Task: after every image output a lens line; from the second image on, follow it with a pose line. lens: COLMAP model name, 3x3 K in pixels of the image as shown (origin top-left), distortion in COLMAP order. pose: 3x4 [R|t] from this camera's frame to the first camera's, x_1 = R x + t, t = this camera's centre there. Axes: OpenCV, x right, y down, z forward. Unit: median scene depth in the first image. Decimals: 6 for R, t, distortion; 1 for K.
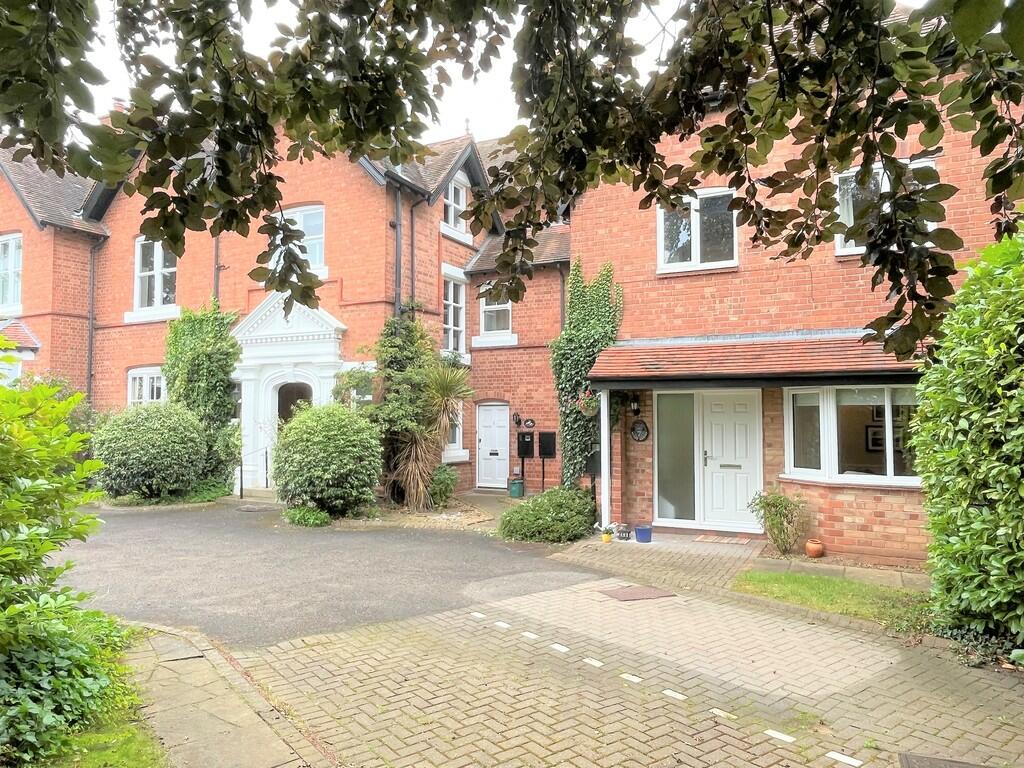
lens RADIAL K [[707.8, 0, 512.0], [0, 707.8, 384.0], [0, 0, 1]] dist [-0.004640, -0.001897]
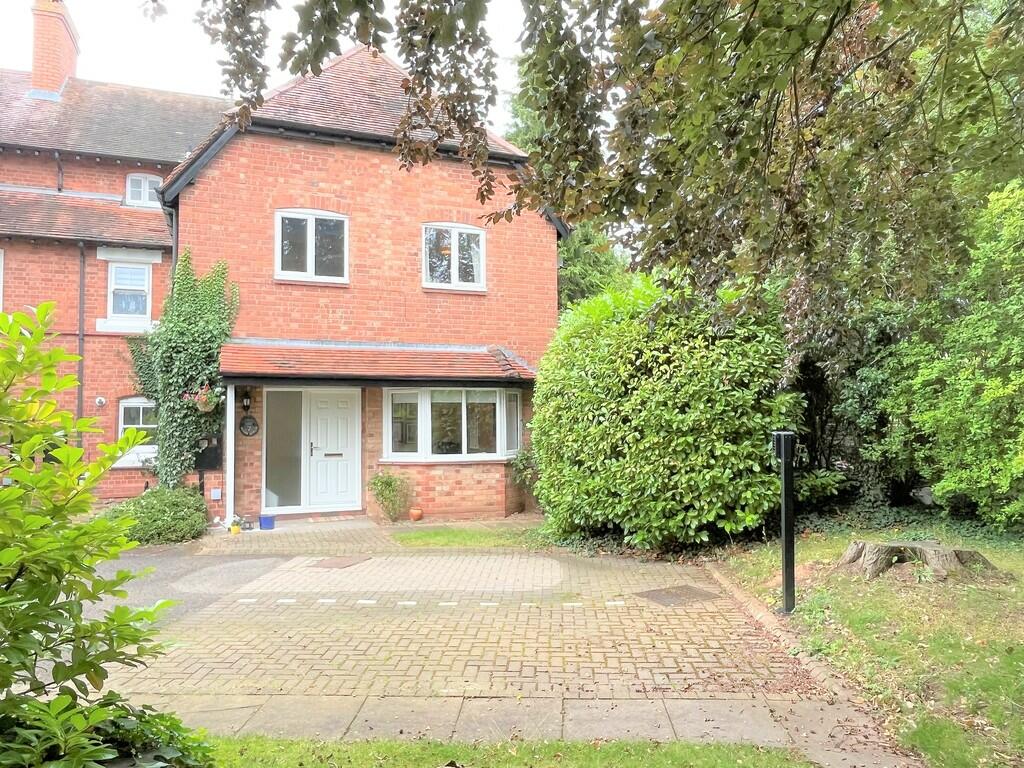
lens RADIAL K [[707.8, 0, 512.0], [0, 707.8, 384.0], [0, 0, 1]] dist [-0.004640, -0.001897]
pose [[0.646266, 0.032395, 0.762425, -0.390434], [-0.026246, 0.999451, -0.020219, 0.016408], [-0.762661, -0.006943, 0.646761, 0.033223]]
